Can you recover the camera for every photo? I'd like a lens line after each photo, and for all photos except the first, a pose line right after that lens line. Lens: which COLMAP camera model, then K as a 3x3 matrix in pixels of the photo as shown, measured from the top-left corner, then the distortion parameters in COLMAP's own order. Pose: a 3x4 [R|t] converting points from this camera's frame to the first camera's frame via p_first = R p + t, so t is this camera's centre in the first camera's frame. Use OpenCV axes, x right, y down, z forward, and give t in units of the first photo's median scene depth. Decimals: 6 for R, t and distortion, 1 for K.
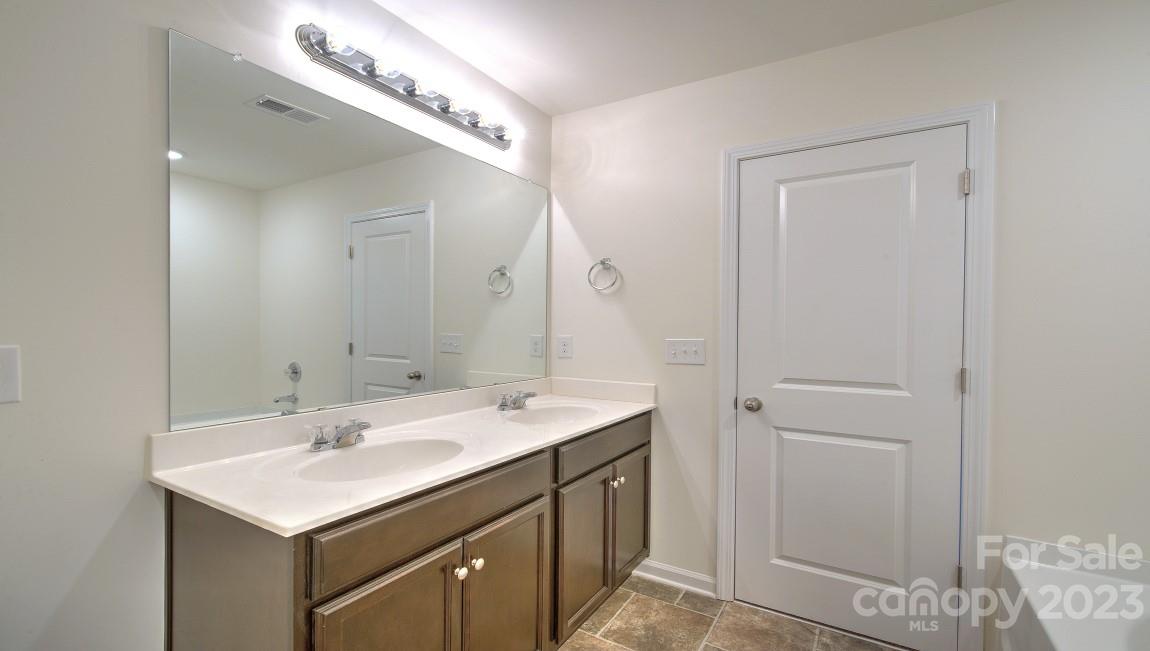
lens RADIAL K [[490.2, 0, 579.8], [0, 490.2, 330.0], [0, 0, 1]] dist [0.000436, -0.000228]
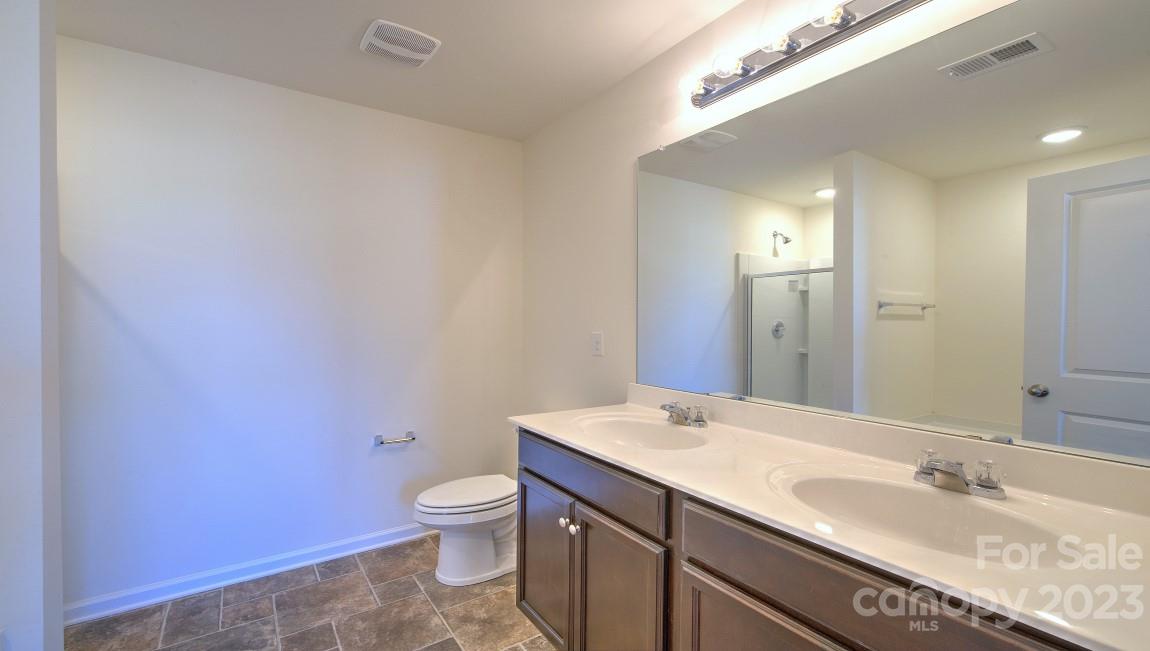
lens RADIAL K [[480.8, 0, 564.7], [0, 480.8, 341.9], [0, 0, 1]] dist [0.001877, 0.000406]
pose [[-0.426432, 0.021046, -0.904275, 1.056234], [-0.023907, 0.999118, 0.034527, 0.001913], [0.904204, 0.036341, -0.425552, 1.836855]]
